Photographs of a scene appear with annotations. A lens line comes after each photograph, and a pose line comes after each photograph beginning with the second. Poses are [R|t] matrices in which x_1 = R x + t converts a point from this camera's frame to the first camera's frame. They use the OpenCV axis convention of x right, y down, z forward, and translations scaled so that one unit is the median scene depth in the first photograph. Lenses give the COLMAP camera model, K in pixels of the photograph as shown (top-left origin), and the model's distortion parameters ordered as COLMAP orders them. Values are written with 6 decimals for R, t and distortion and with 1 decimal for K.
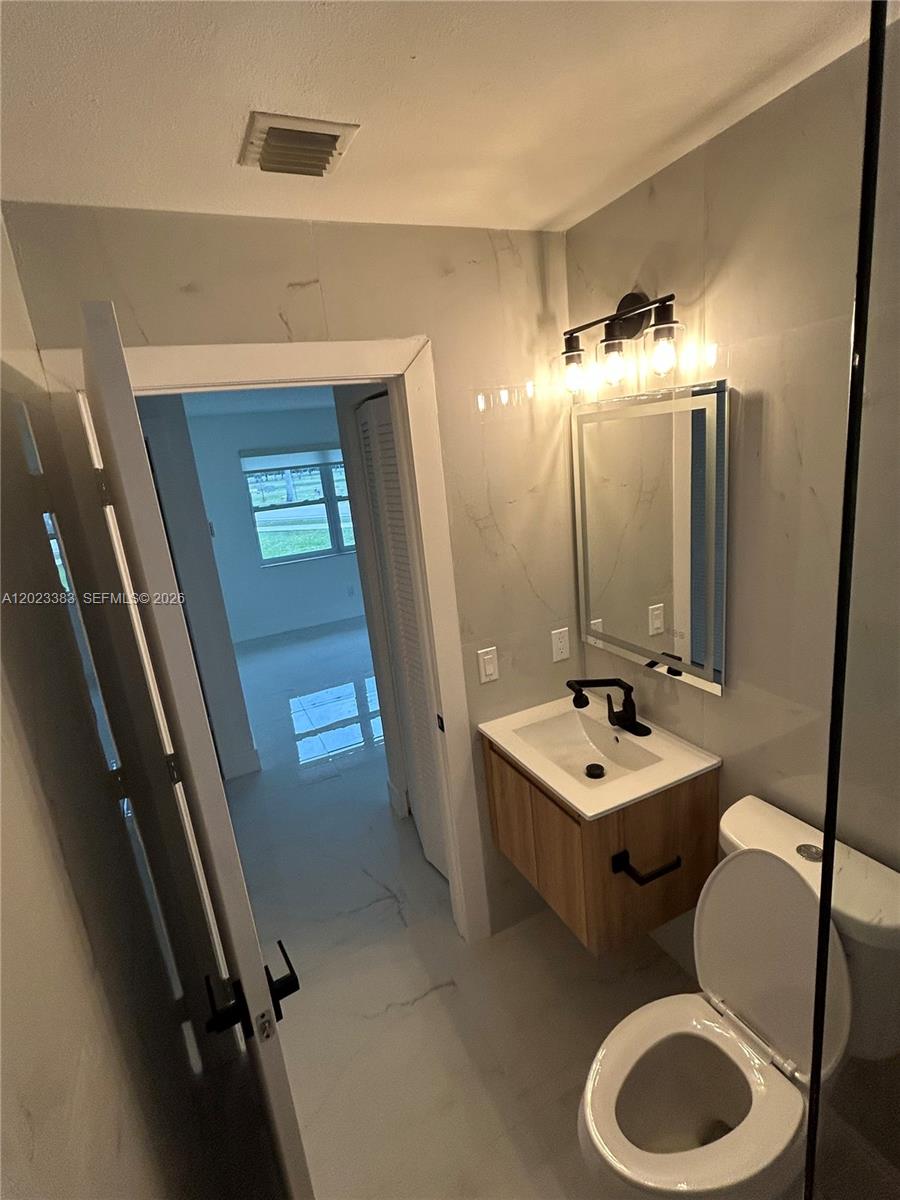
lens RADIAL K [[579.1, 0, 450.0], [0, 579.1, 600.0], [0, 0, 1]] dist [0.002202, 0.000449]
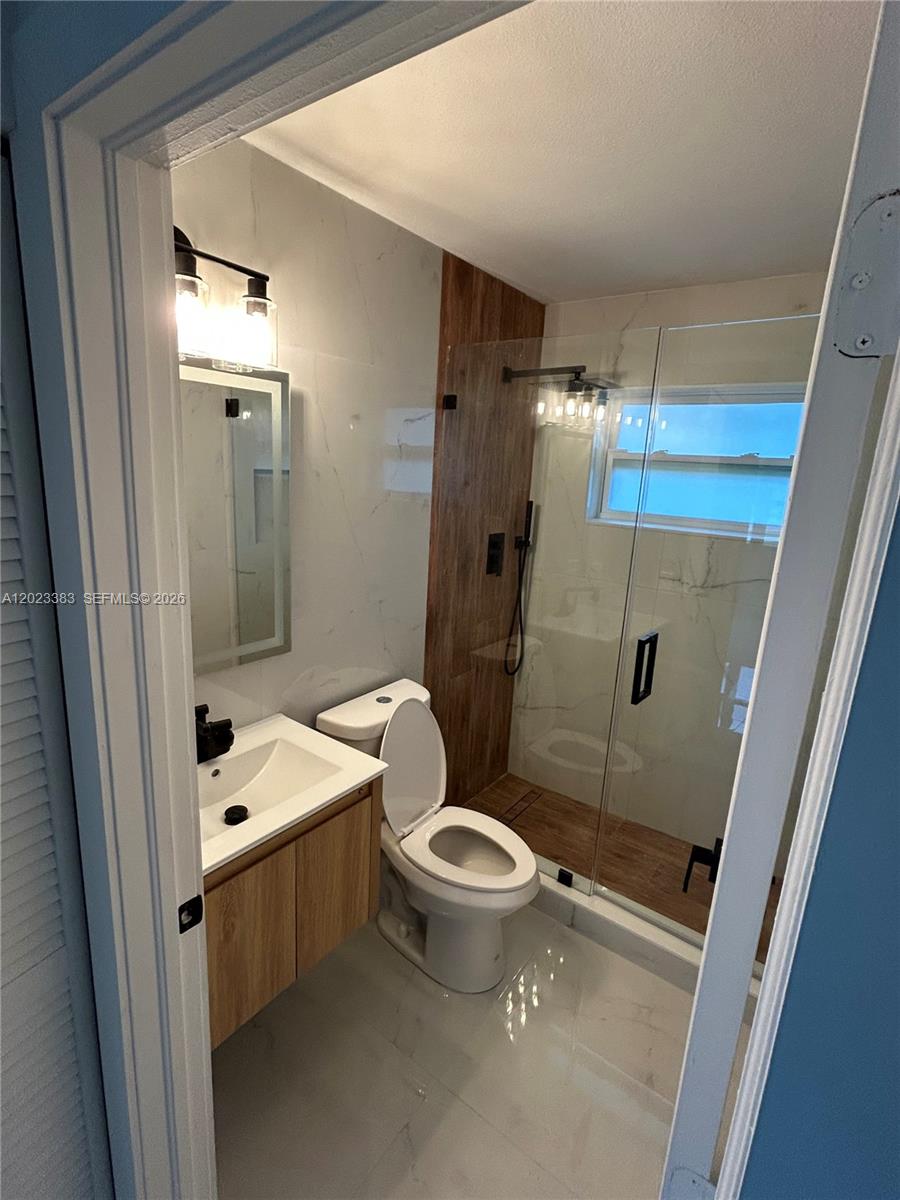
lens RADIAL K [[579.1, 0, 450.0], [0, 579.1, 600.0], [0, 0, 1]] dist [0.002202, 0.000449]
pose [[-0.485243, -0.124118, 0.865525, -0.748538], [0.211684, 0.943751, 0.254014, -0.174616], [-0.848368, 0.306476, -0.431675, 1.353930]]
